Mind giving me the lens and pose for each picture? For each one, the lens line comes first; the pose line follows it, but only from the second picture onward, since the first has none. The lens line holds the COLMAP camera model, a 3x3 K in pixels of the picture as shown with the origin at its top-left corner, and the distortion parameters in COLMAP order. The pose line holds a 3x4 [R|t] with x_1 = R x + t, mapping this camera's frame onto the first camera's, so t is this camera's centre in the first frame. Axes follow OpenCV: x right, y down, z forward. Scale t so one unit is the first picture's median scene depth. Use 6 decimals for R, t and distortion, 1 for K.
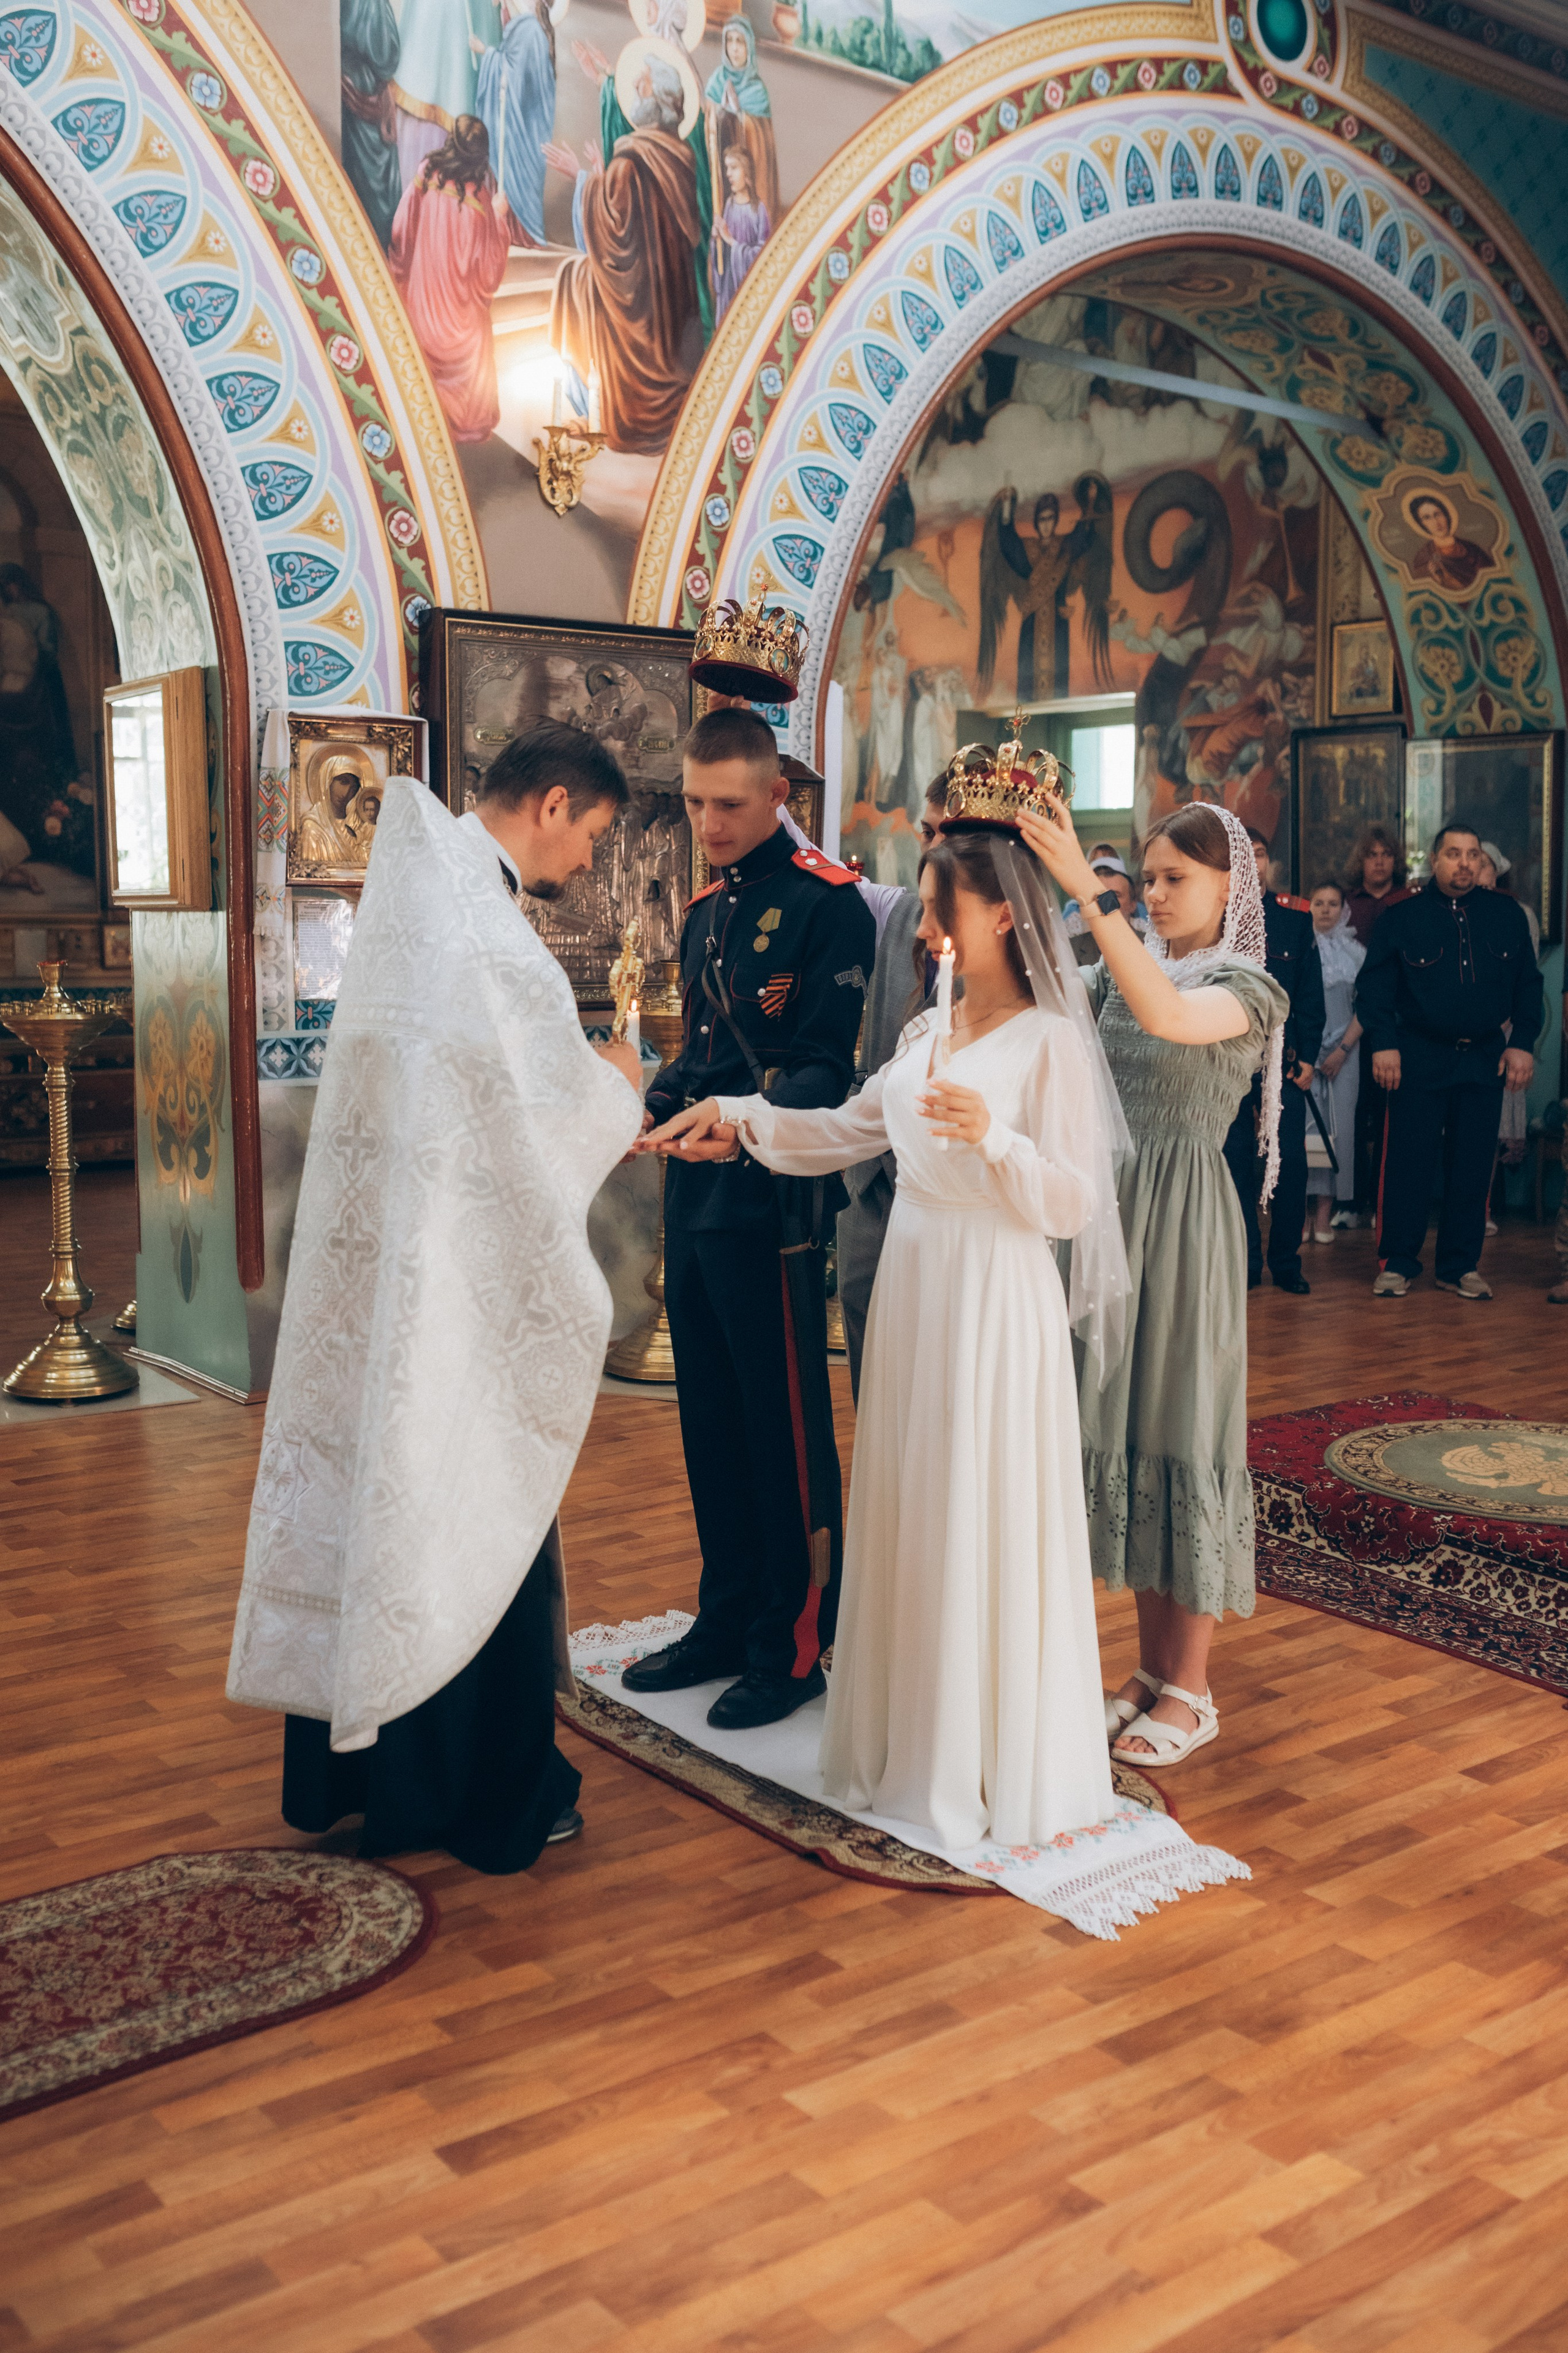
lens RADIAL K [[2252.2, 0, 786.0], [0, 2252.2, 1174.1], [0, 0, 1]] dist [-0.062015, 0.086895]
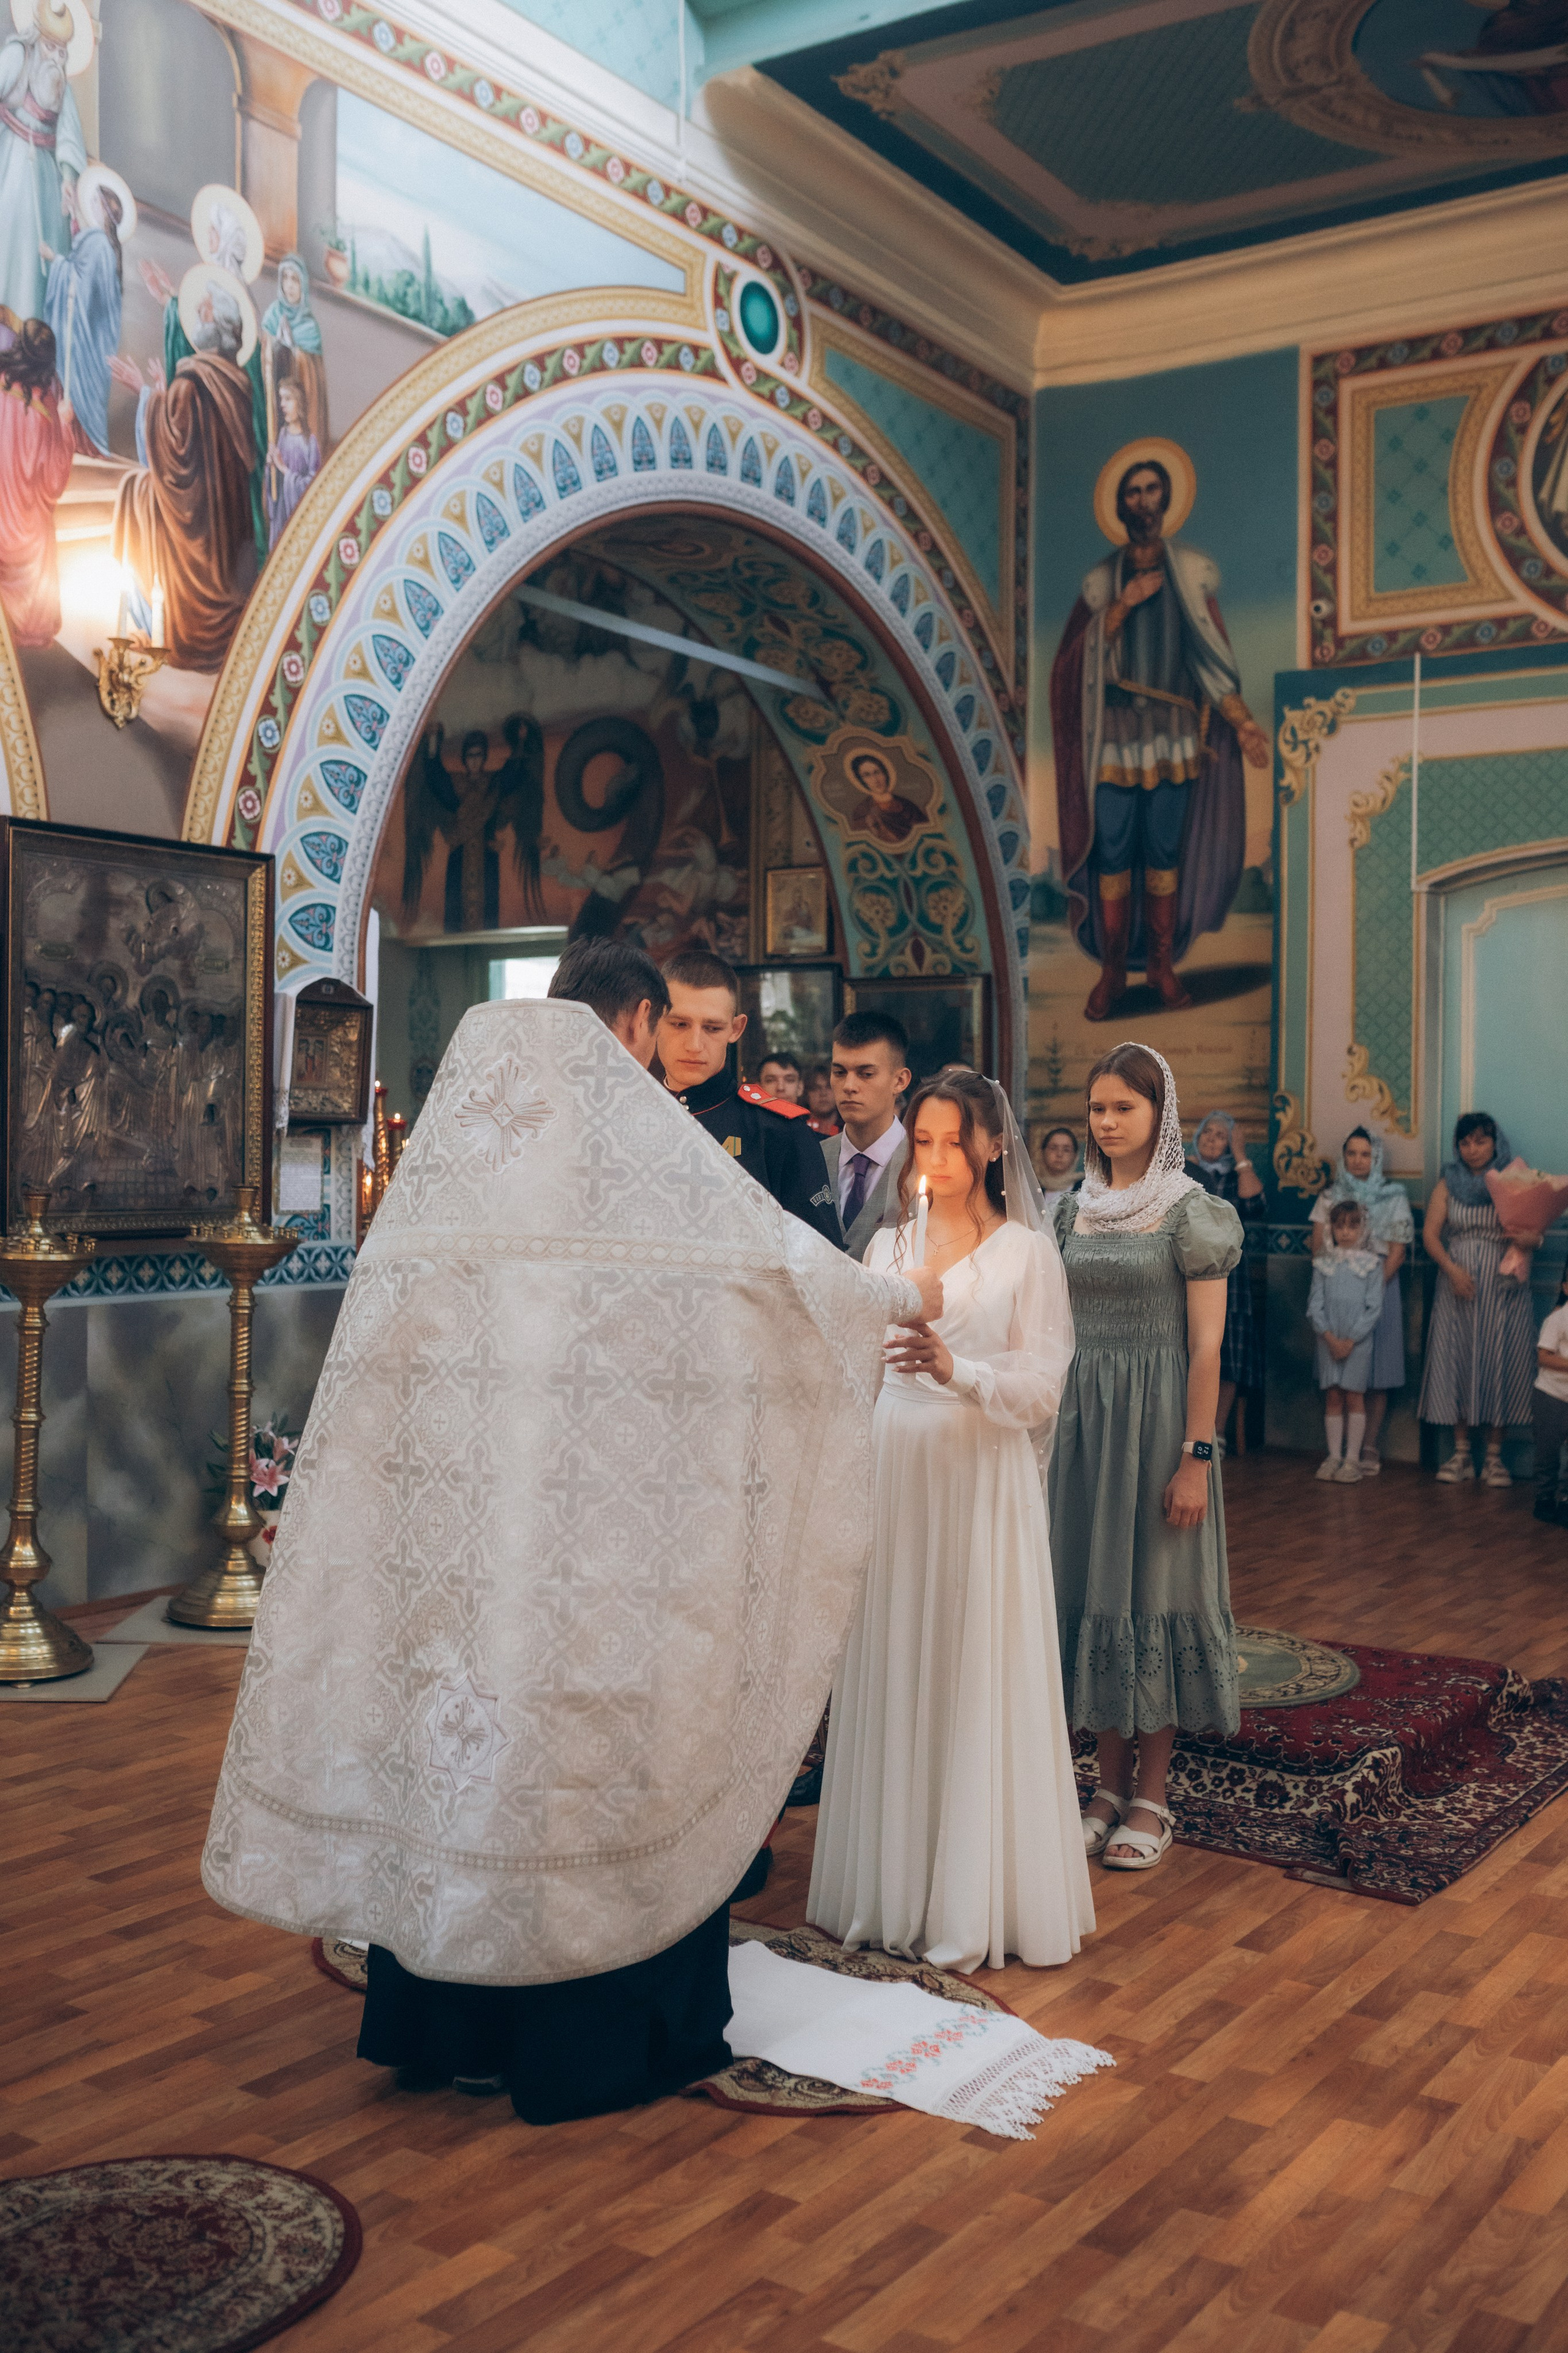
lens RADIAL K [[2262.9, 0, 786.4], [0, 2262.9, 1173.3], [0, 0, 1]] dist [-0.060151, 0.082615]
pose [[0.950473, 0.003124, 0.310792, -0.121990], [0.028352, 0.994909, -0.096710, -0.000105], [-0.309512, 0.100732, 0.945545, 0.010072]]
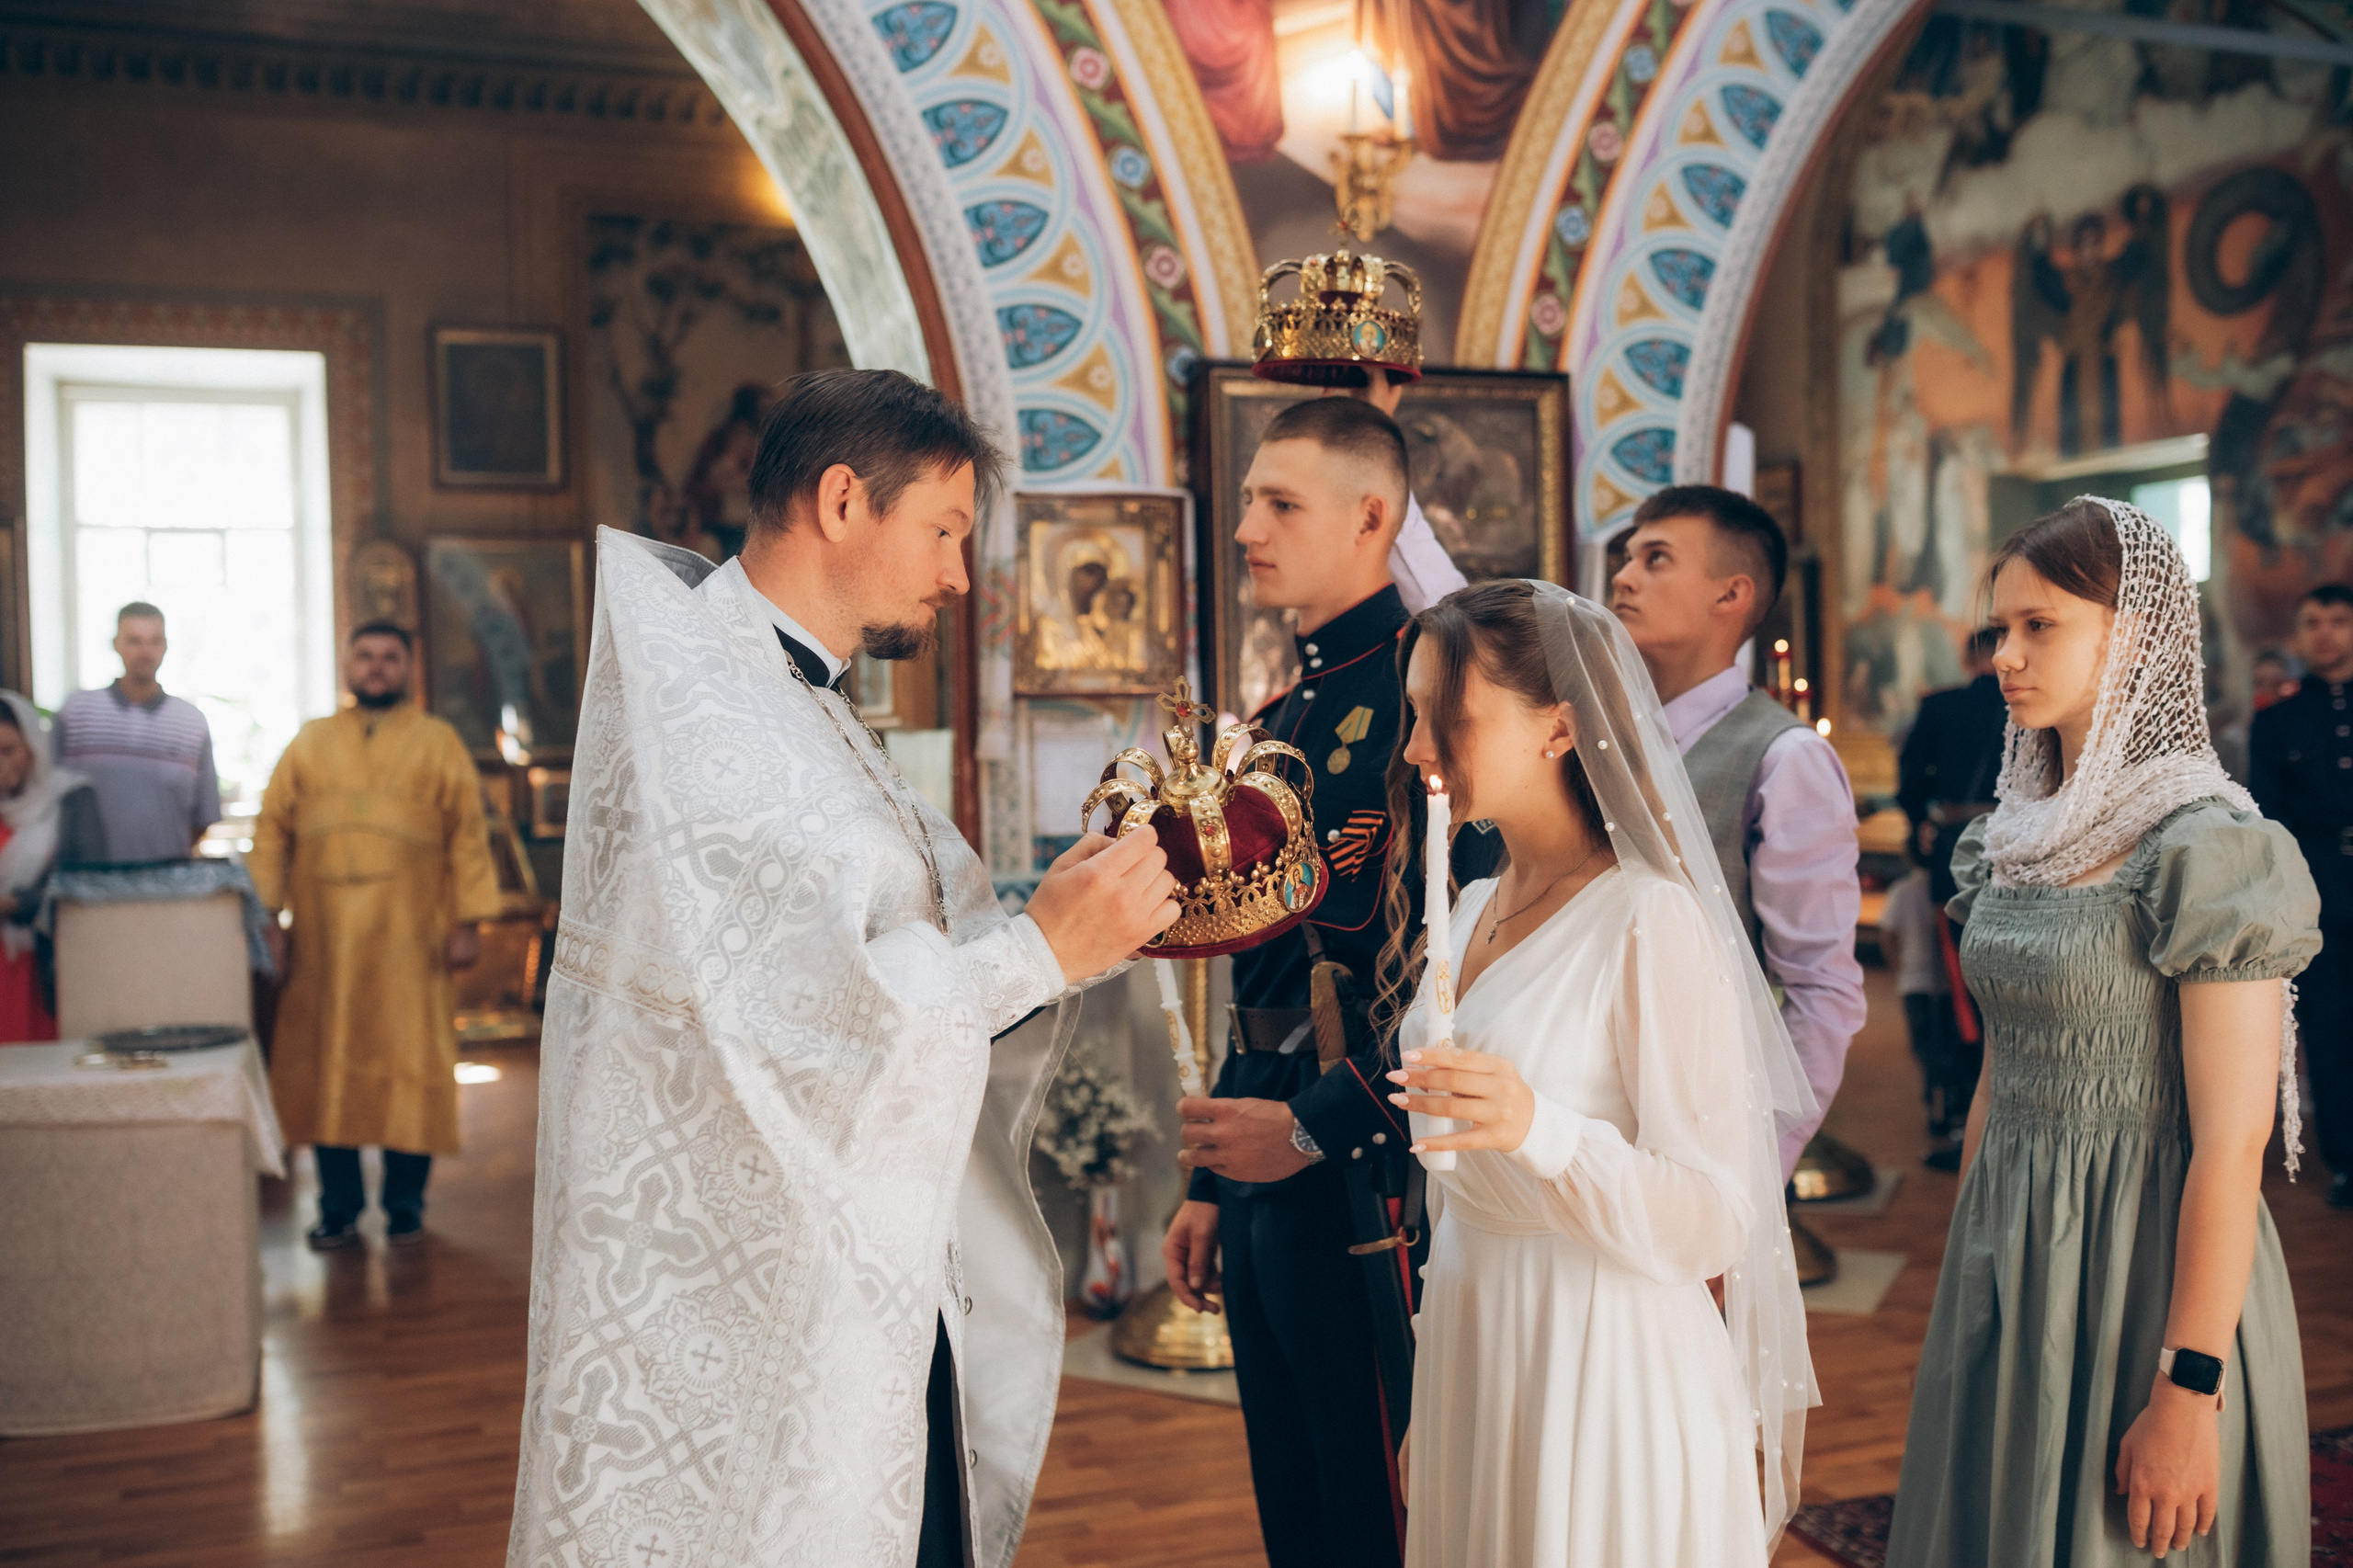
lens RADIAL K [[2263.0, 0, 1181.9], [0, 2263.0, 787.1], [0, 0, 1]] dist [-0.060151, 0.082615]
pose [[0.952973, -0.016393, -0.302613, 0.078149], [-0.009885, 0.996323, -0.085102, -0.022411], [0.302895, 0.084091, 0.949307, 0.201123]]
